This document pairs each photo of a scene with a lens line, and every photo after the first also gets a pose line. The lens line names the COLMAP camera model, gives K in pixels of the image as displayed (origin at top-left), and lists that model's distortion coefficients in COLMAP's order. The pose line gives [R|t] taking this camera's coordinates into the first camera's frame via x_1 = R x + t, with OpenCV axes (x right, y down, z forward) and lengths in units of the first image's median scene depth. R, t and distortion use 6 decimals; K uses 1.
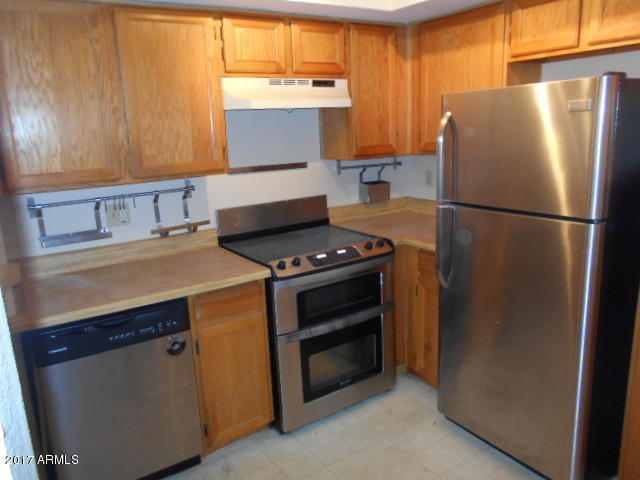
lens RADIAL K [[487.9, 0, 323.7], [0, 487.9, 234.0], [0, 0, 1]] dist [0.008776, 0.004919]
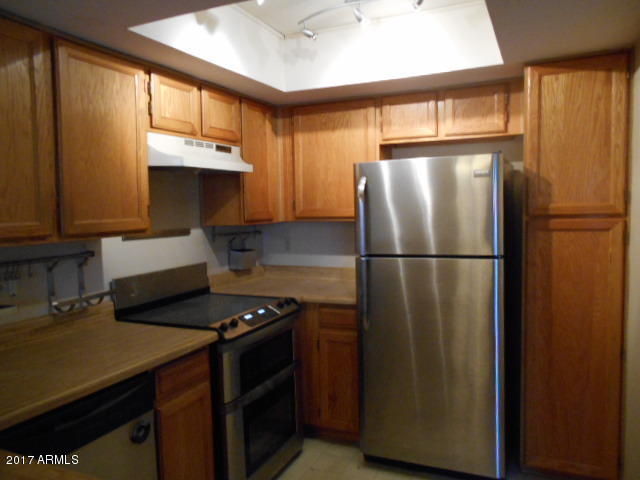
lens RADIAL K [[504.2, 0, 319.8], [0, 504.2, 237.5], [0, 0, 1]] dist [-0.007642, 0.031420]
pose [[0.847109, -0.009491, 0.531335, -0.414791], [0.103514, 0.983636, -0.147463, 0.052098], [-0.521240, 0.179918, 0.834229, 0.052606]]
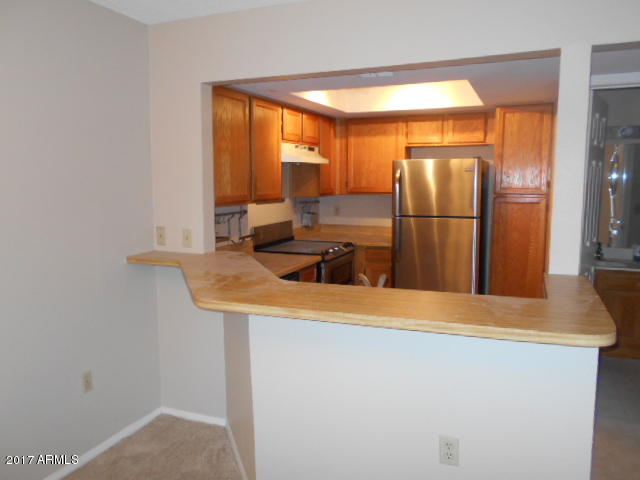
lens RADIAL K [[504.2, 0, 323.5], [0, 504.2, 243.1], [0, 0, 1]] dist [-0.007642, 0.031420]
pose [[0.827429, -0.030653, 0.560733, -0.980922], [0.091553, 0.992513, -0.080840, 0.154628], [-0.554057, 0.118226, 0.824041, -0.405052]]
